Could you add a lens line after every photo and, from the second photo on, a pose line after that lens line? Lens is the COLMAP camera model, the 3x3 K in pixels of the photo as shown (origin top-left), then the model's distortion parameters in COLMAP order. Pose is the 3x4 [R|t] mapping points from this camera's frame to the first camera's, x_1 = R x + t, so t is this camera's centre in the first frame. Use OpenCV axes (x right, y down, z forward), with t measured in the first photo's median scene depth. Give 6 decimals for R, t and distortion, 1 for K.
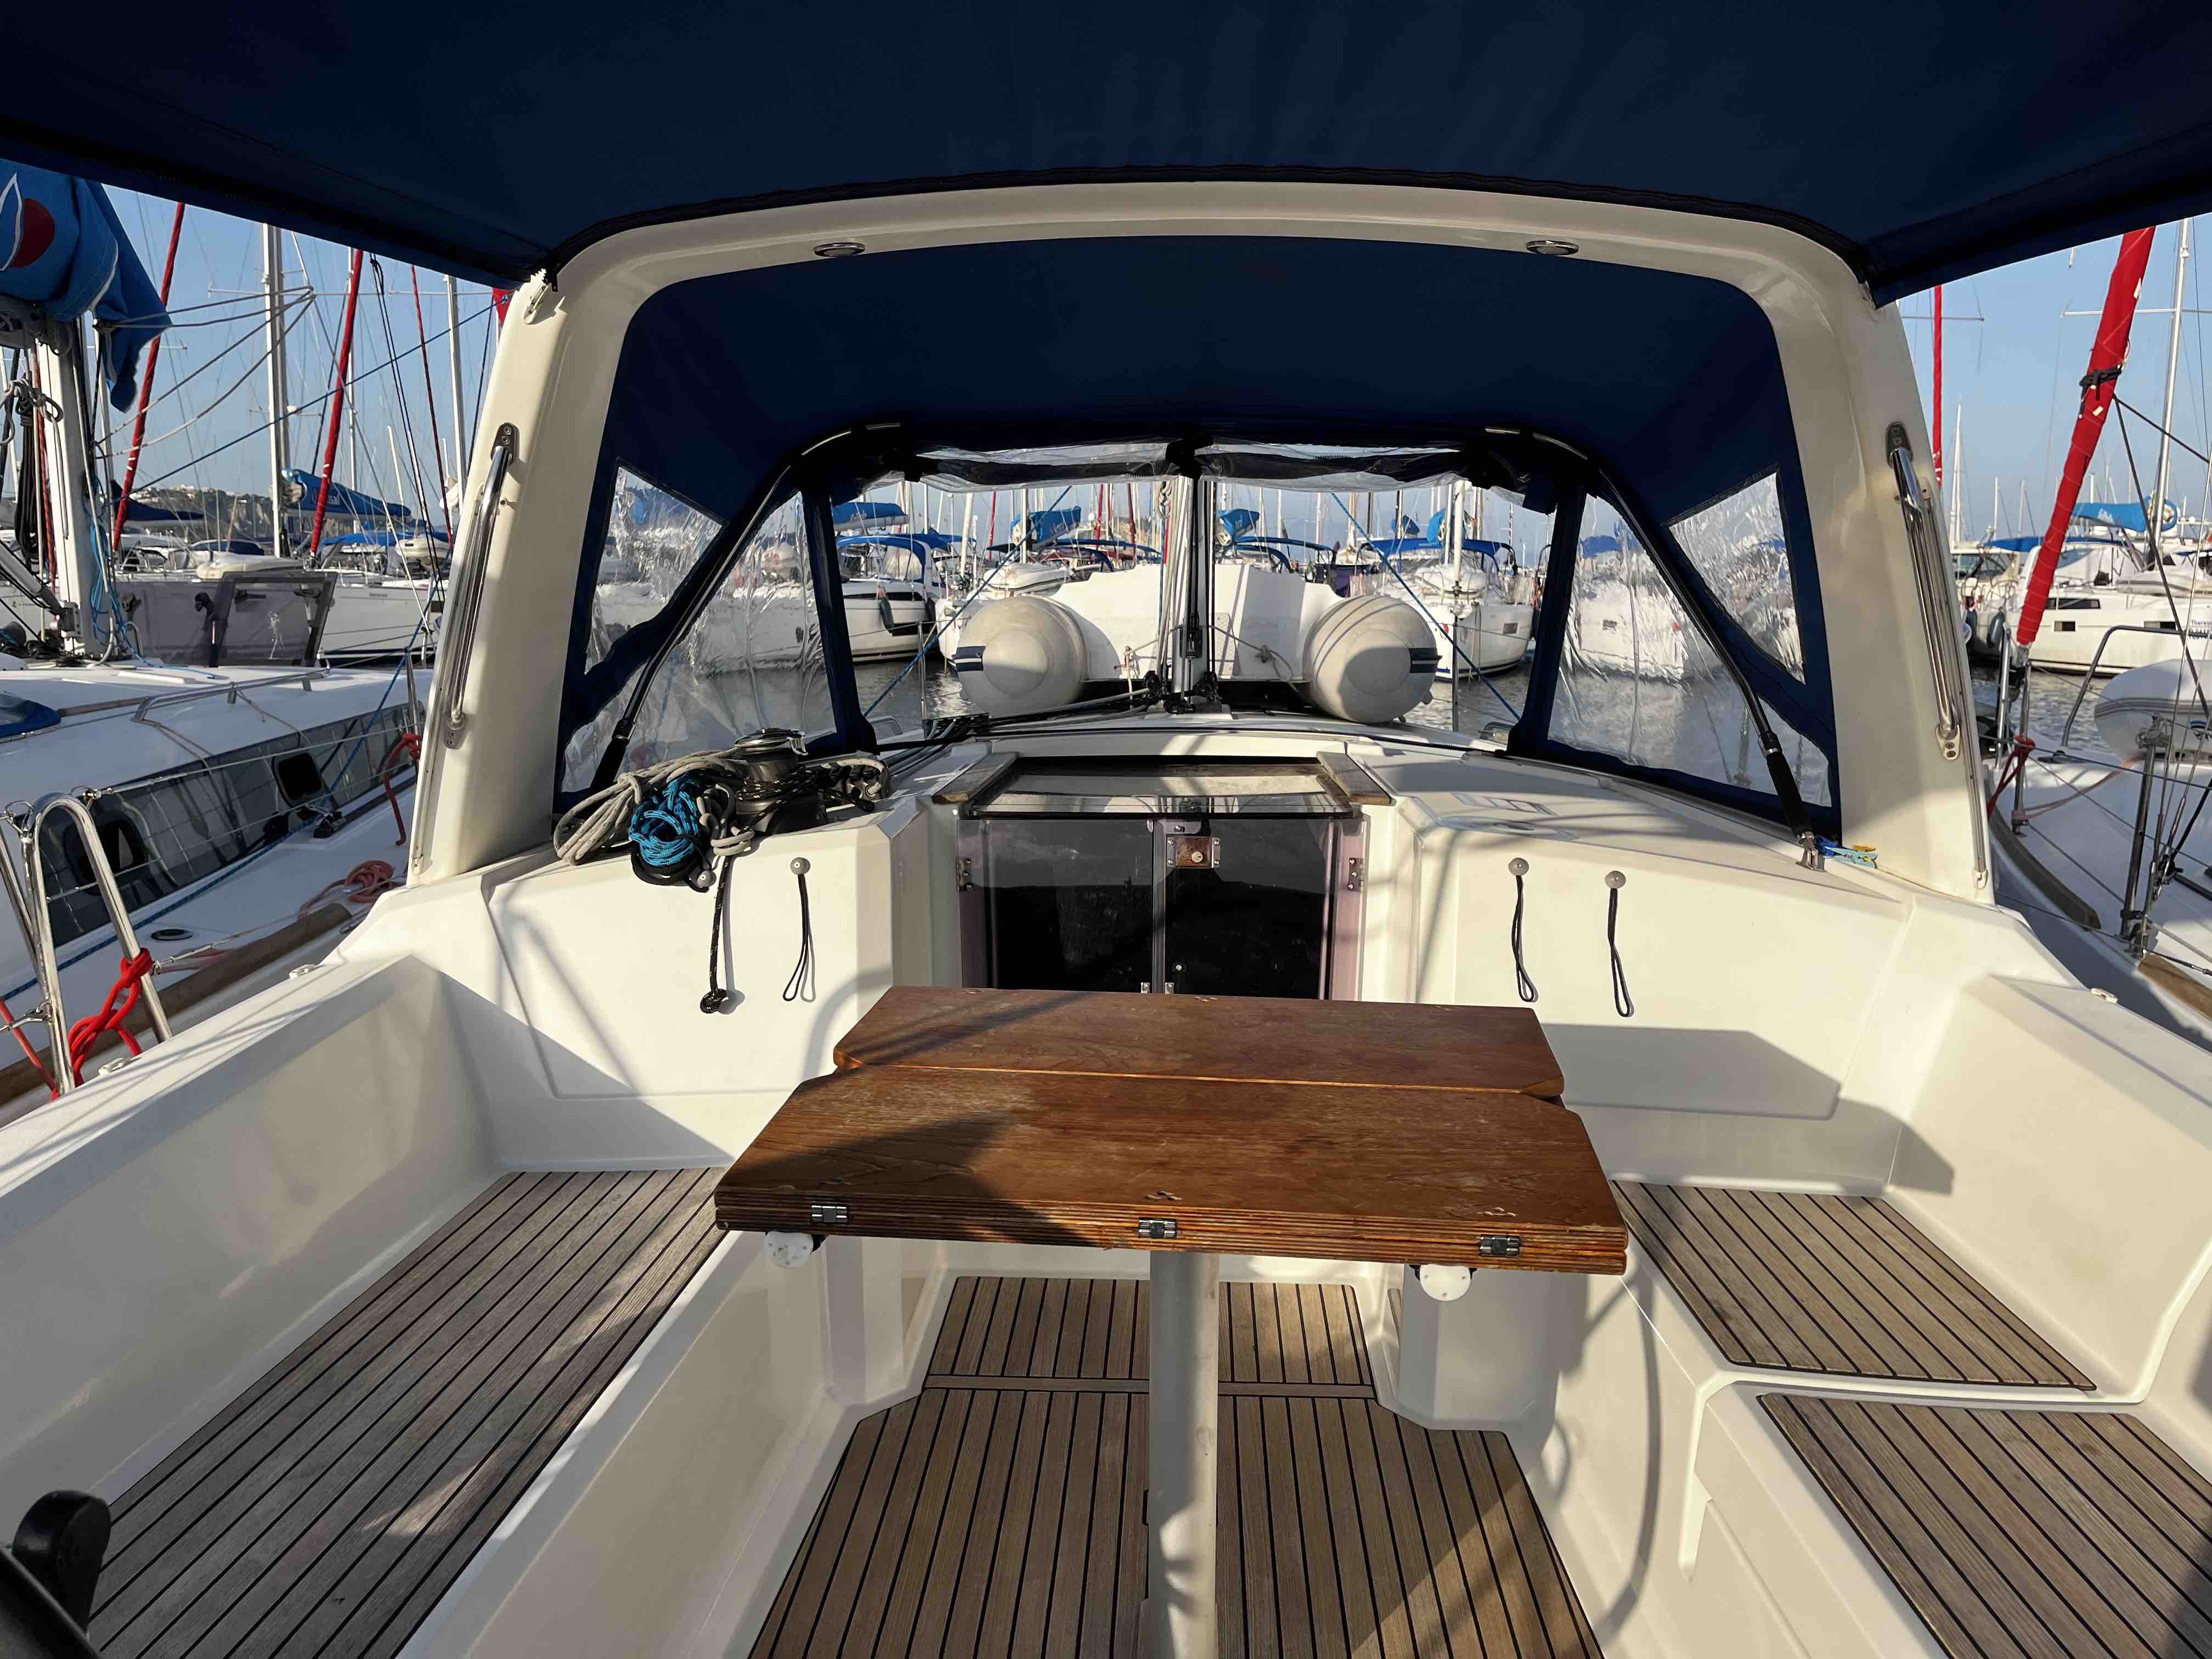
lens RADIAL K [[1578.0, 0, 1100.3], [0, 1578.0, 802.9], [0, 0, 1]] dist [0.060012, -0.050526]
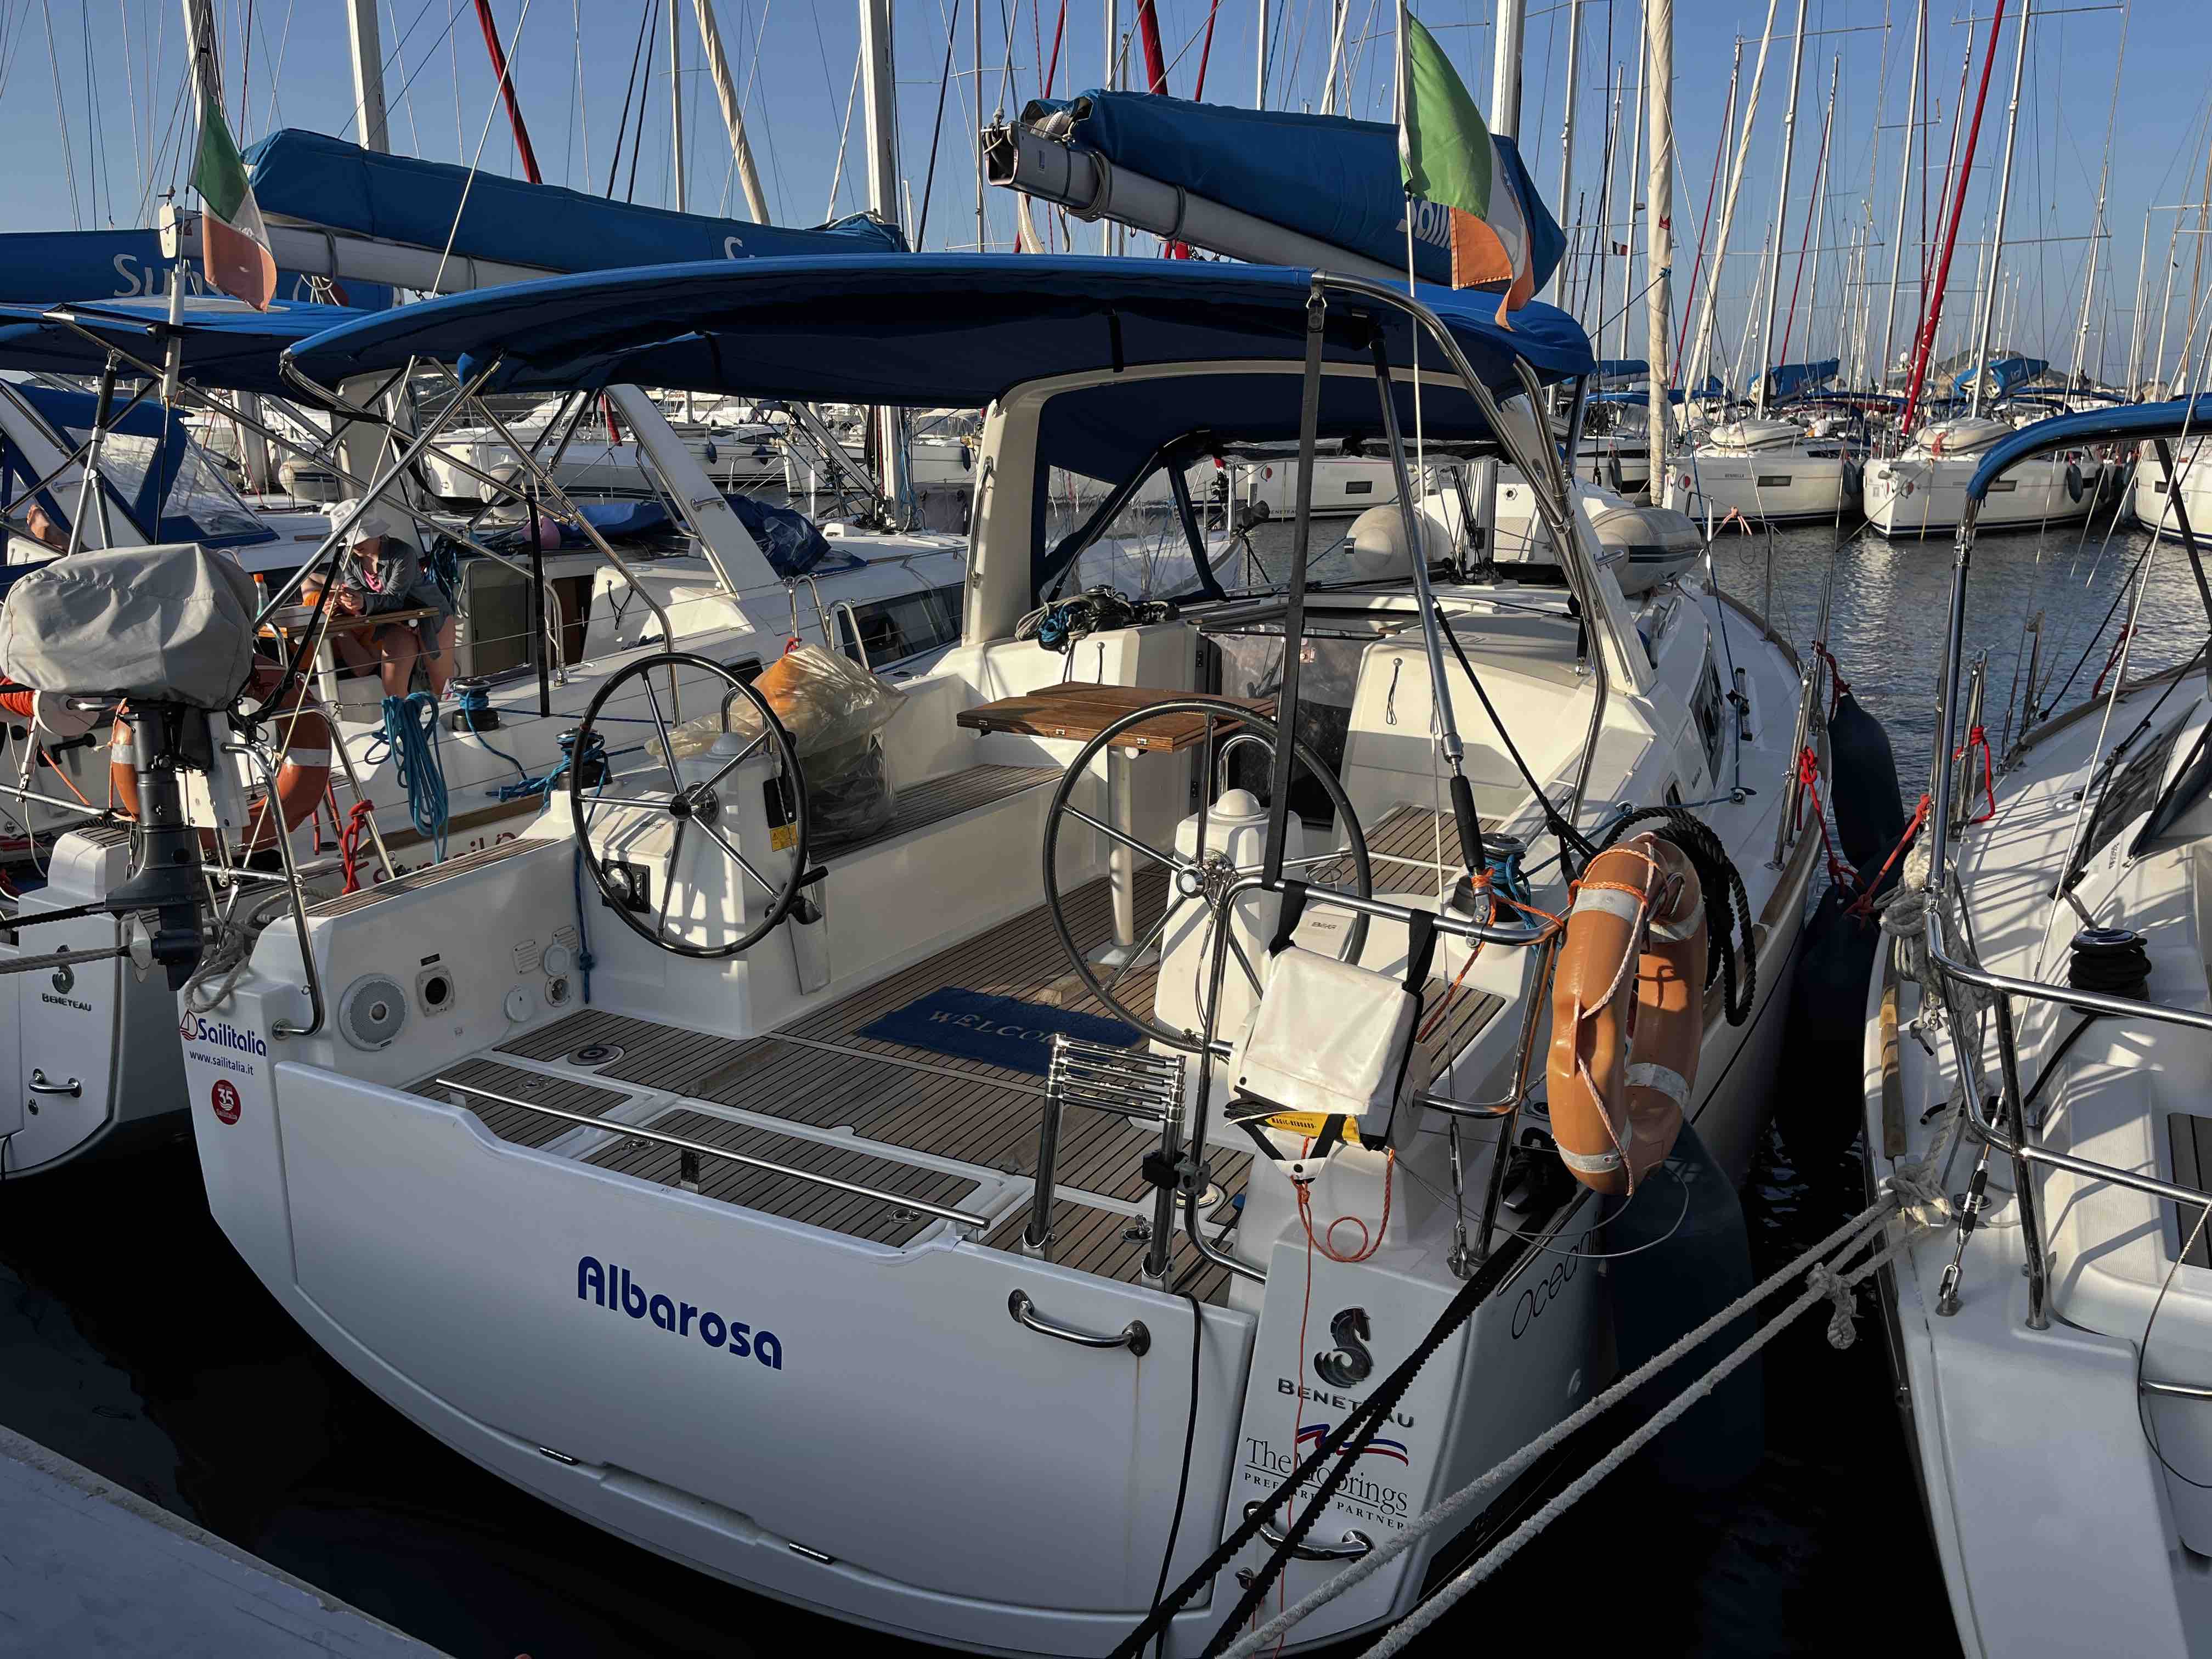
lens RADIAL K [[1578.0, 0, 1100.3], [0, 1578.0, 802.9], [0, 0, 1]] dist [0.060012, -0.050526]
pose [[0.888341, 0.100060, -0.448150, 0.662689], [-0.058657, 0.992701, 0.105372, 0.019204], [0.455422, -0.067319, 0.887727, -0.809142]]
